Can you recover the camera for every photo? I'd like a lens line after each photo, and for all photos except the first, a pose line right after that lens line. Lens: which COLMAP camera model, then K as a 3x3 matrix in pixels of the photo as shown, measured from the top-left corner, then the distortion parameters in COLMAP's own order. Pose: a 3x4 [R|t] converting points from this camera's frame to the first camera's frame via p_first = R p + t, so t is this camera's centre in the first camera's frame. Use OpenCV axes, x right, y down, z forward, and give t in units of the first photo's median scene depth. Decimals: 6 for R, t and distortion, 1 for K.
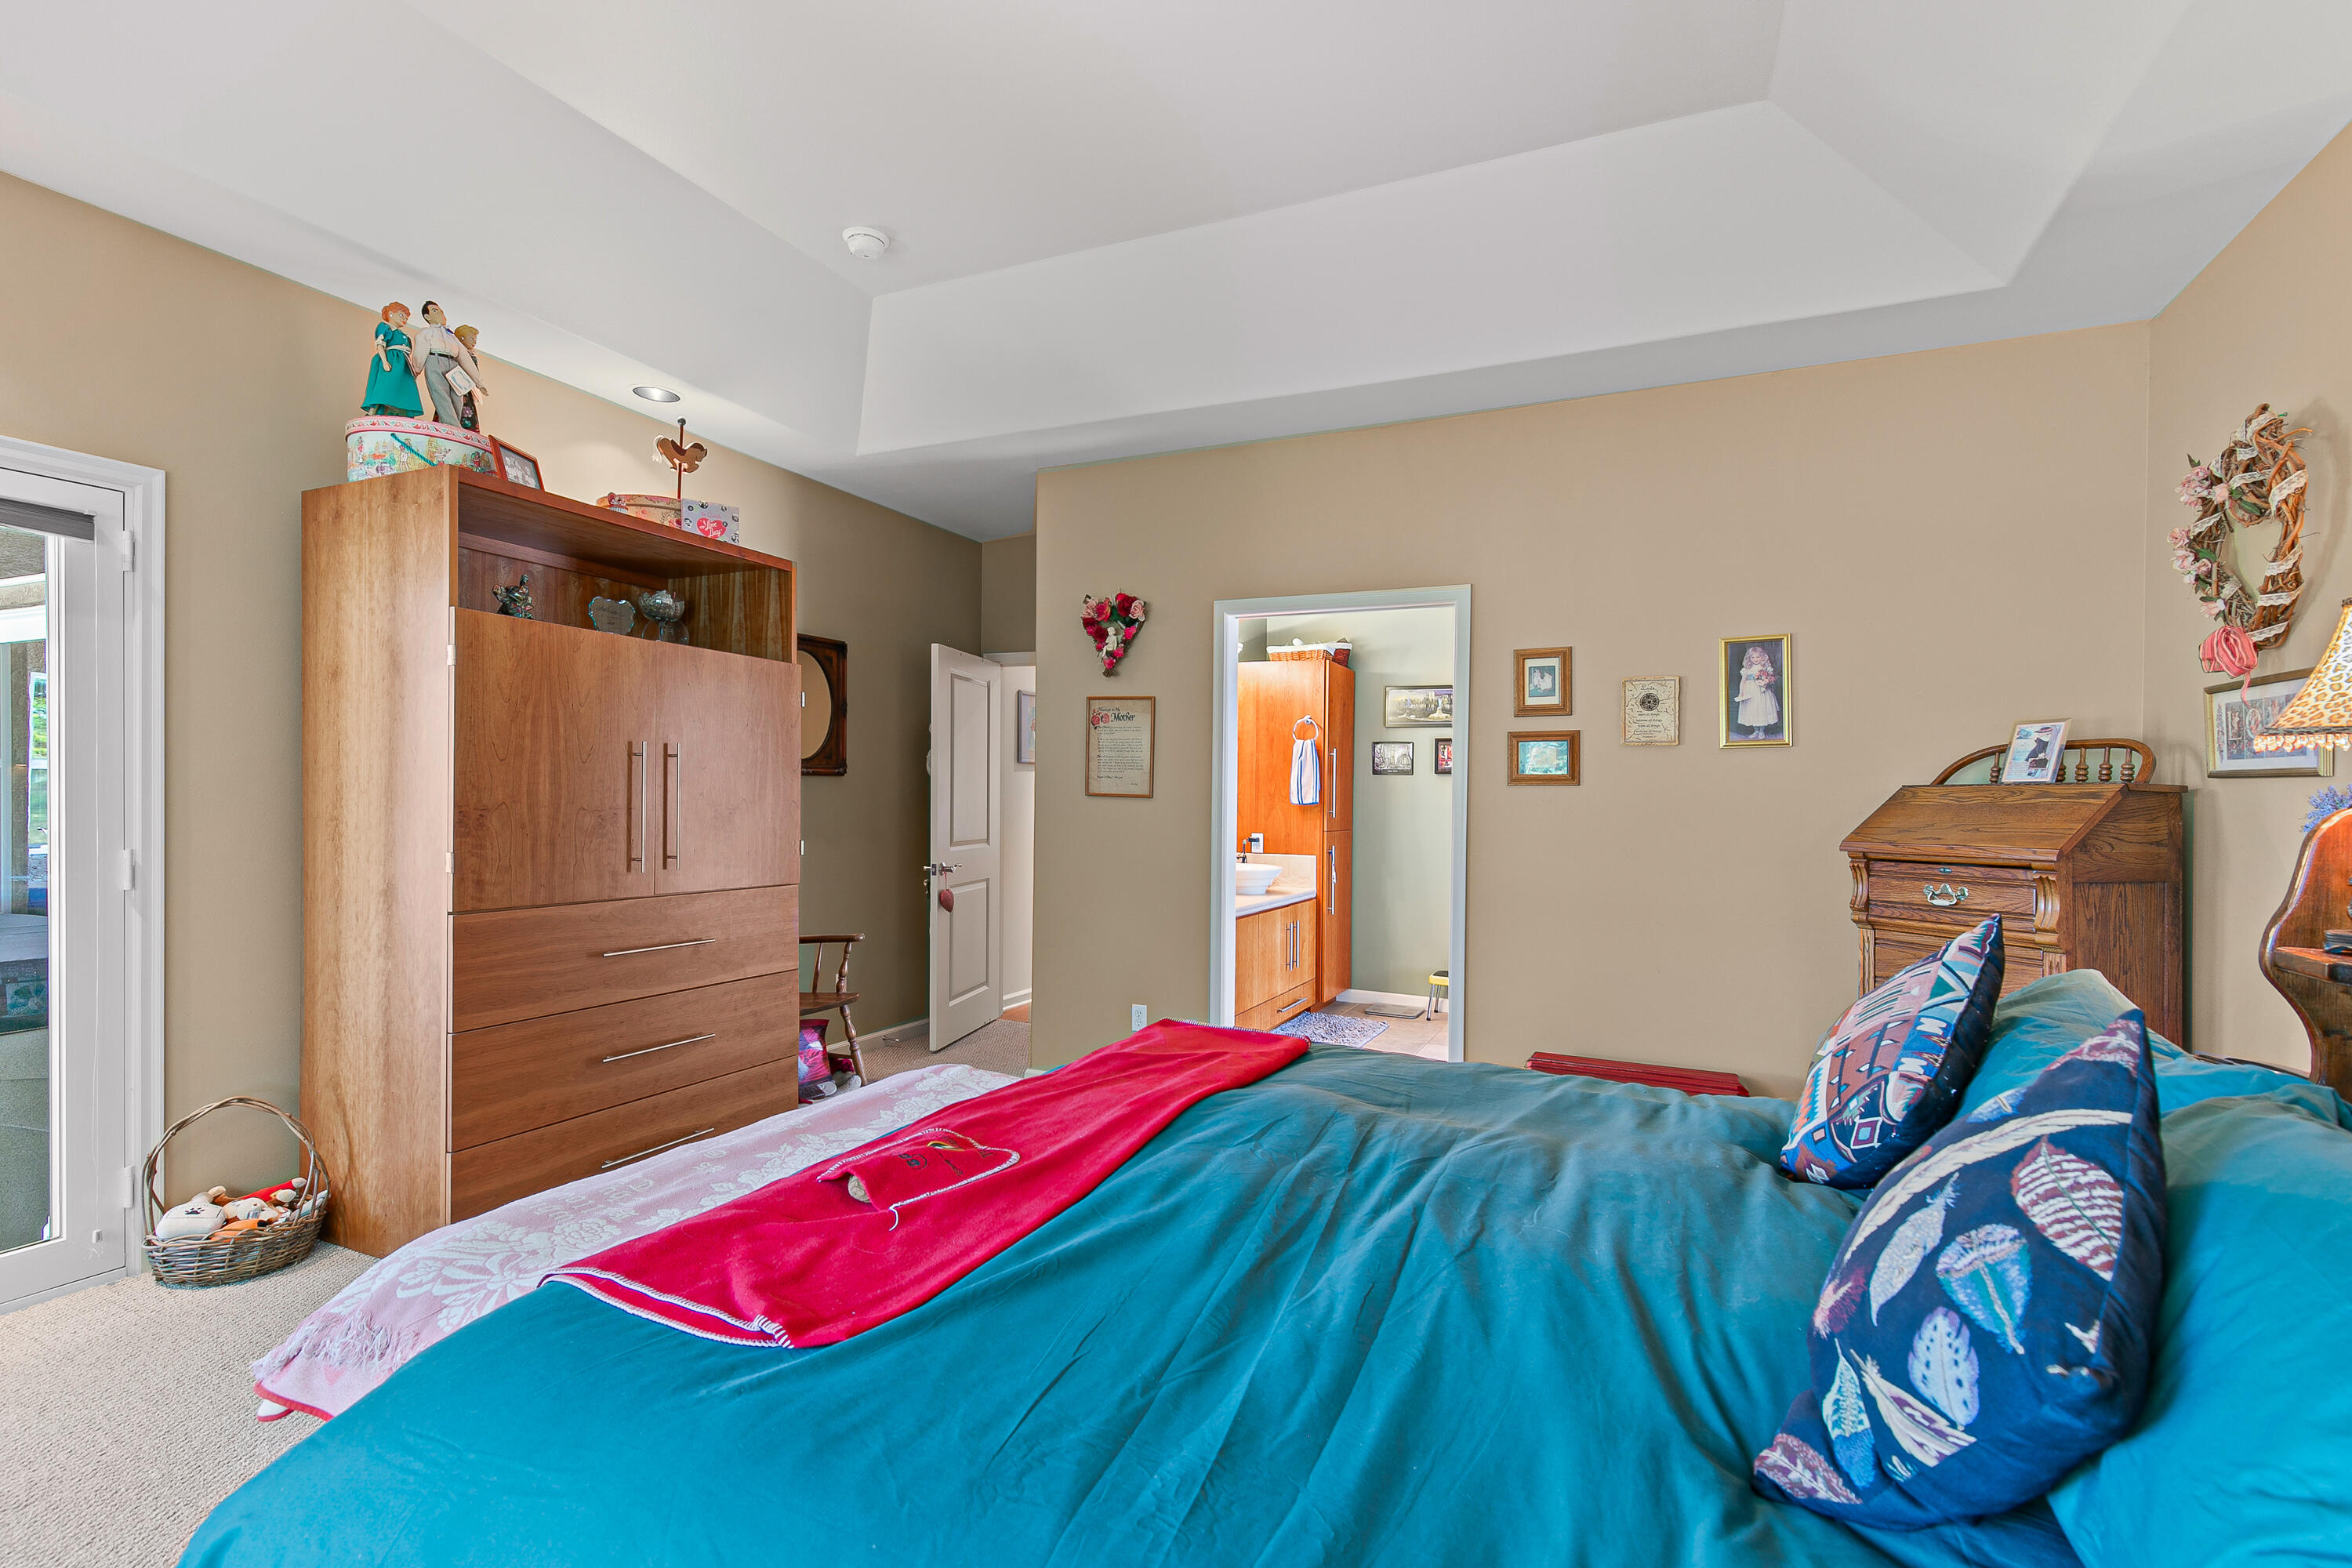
lens RADIAL K [[1070.7, 0, 1170.6], [0, 1070.7, 796.6], [0, 0, 1]] dist [0.008963, -0.001466]
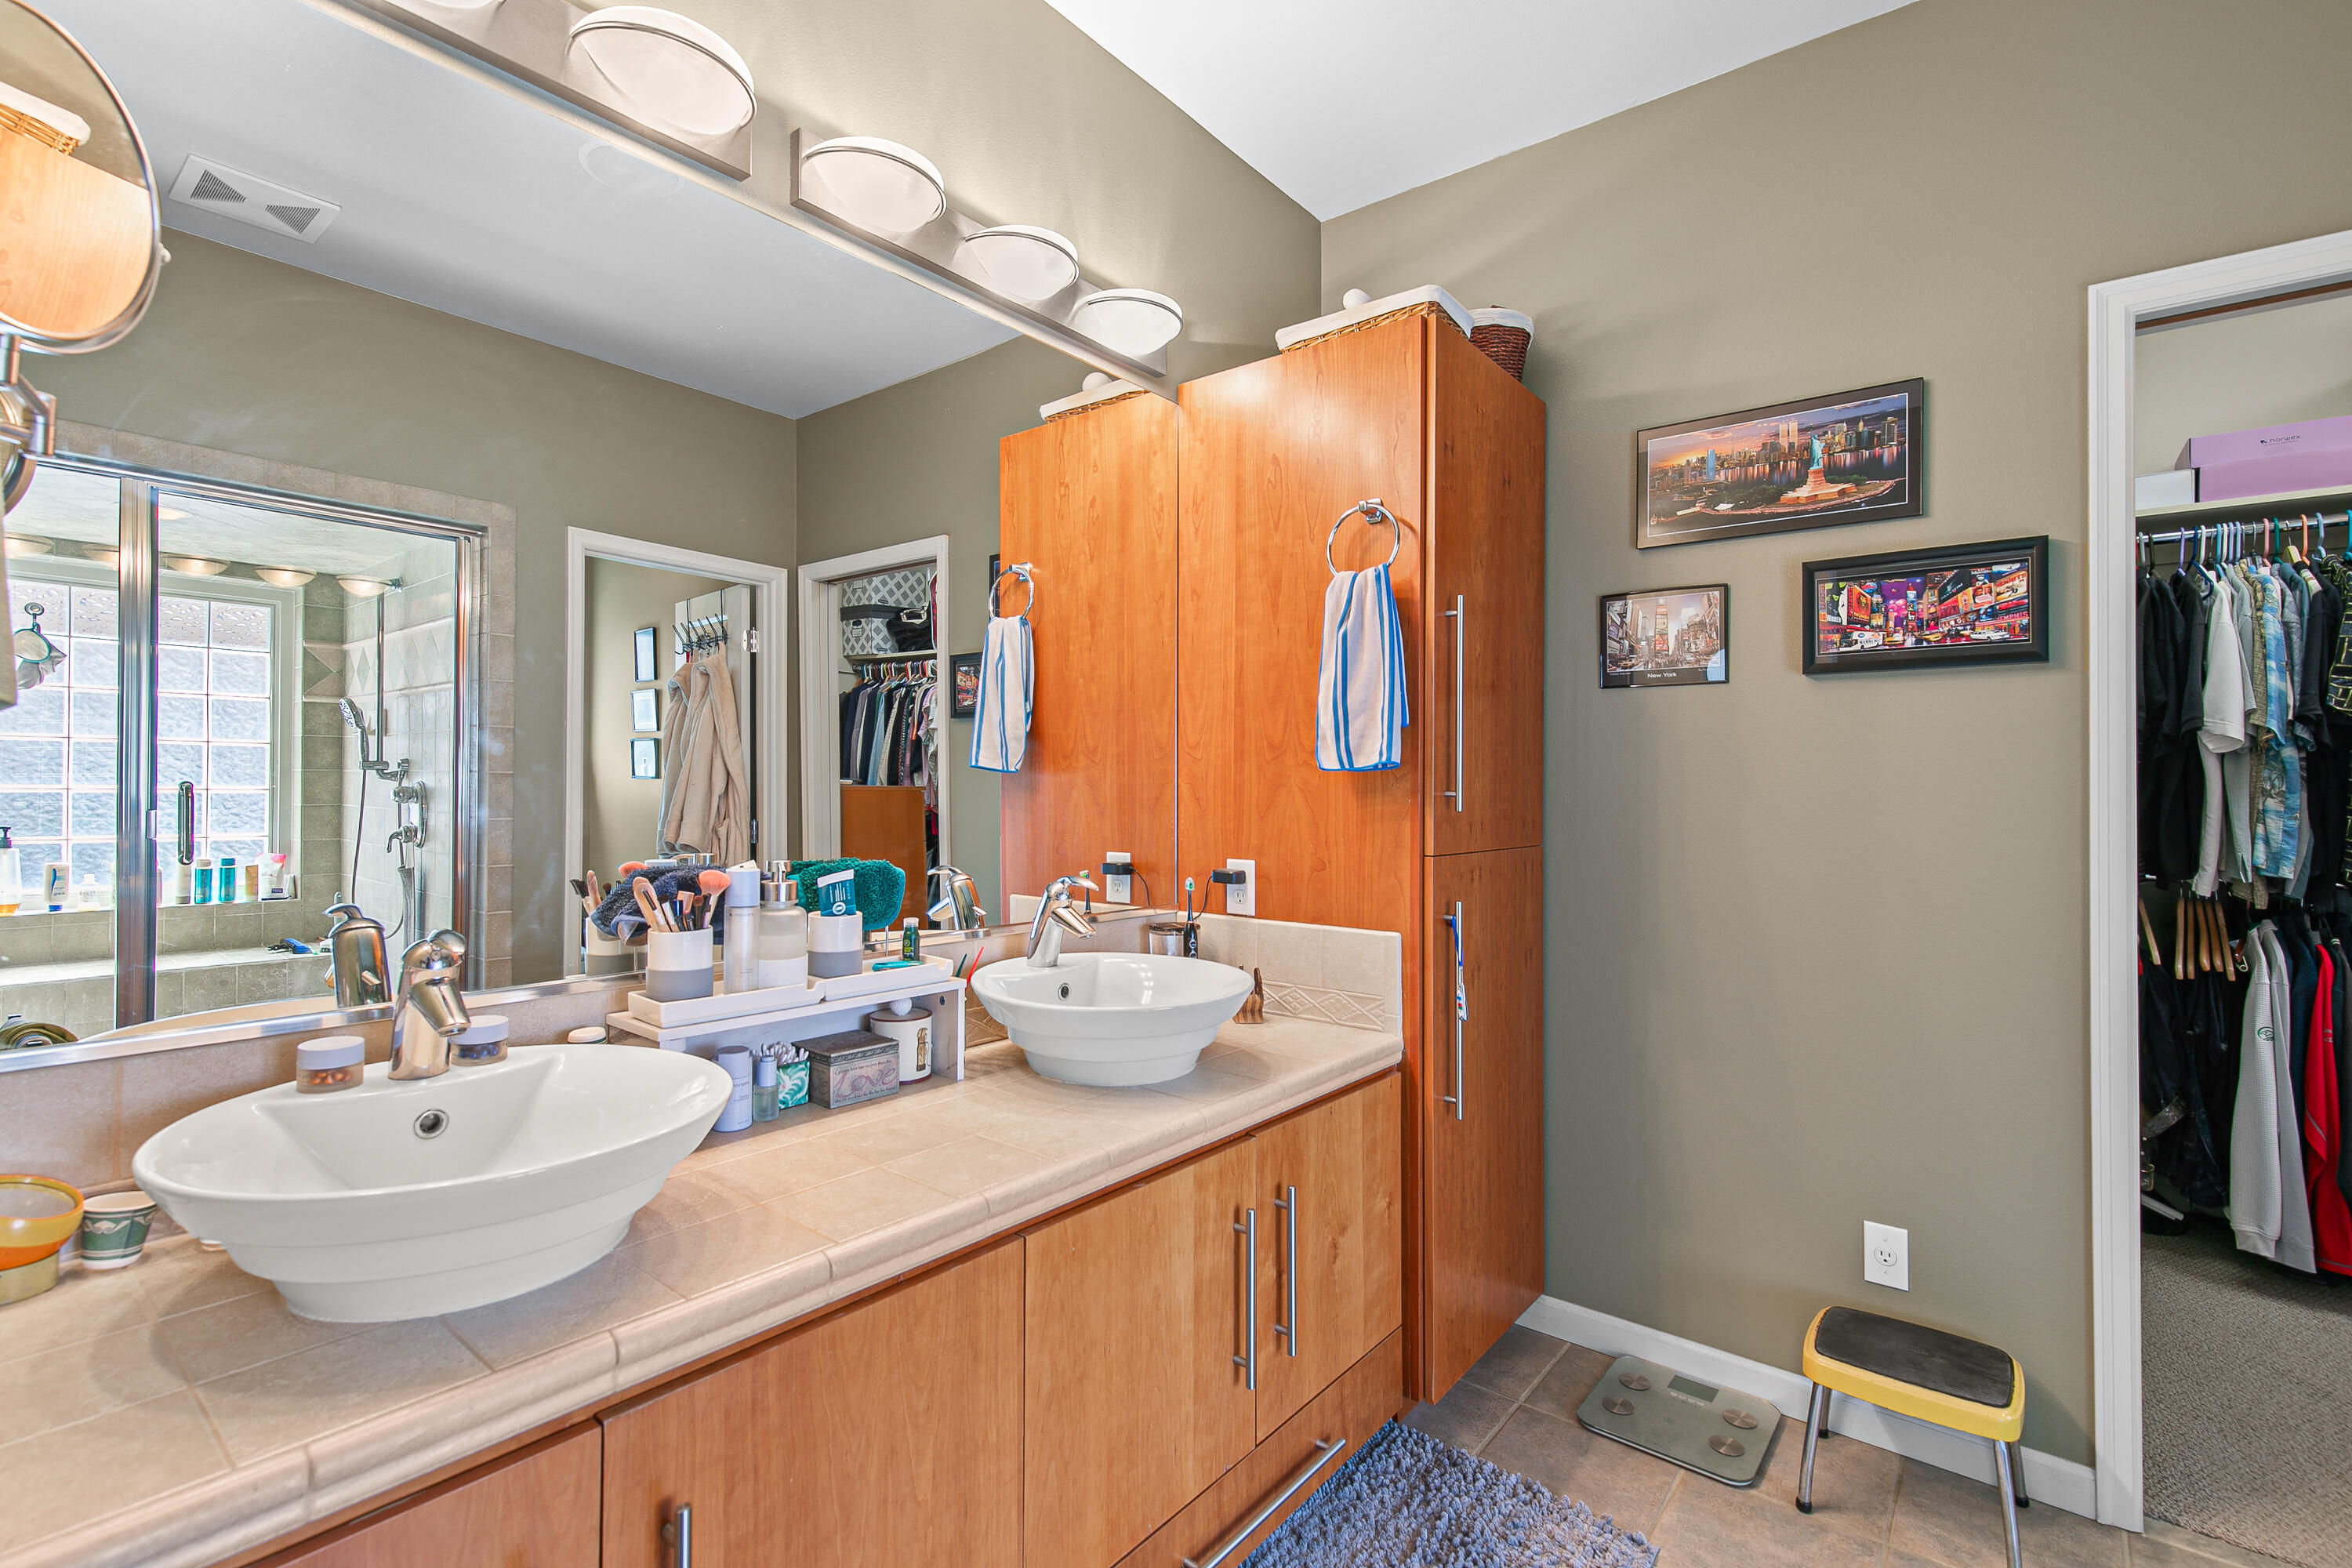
lens RADIAL K [[1070.7, 0, 1179.0], [0, 1070.7, 772.0], [0, 0, 1]] dist [0.008963, -0.001466]
pose [[0.972971, -0.010927, -0.230670, 0.139045], [0.009187, 0.999921, -0.008617, 0.009086], [0.230746, 0.006265, 0.972994, 0.645196]]
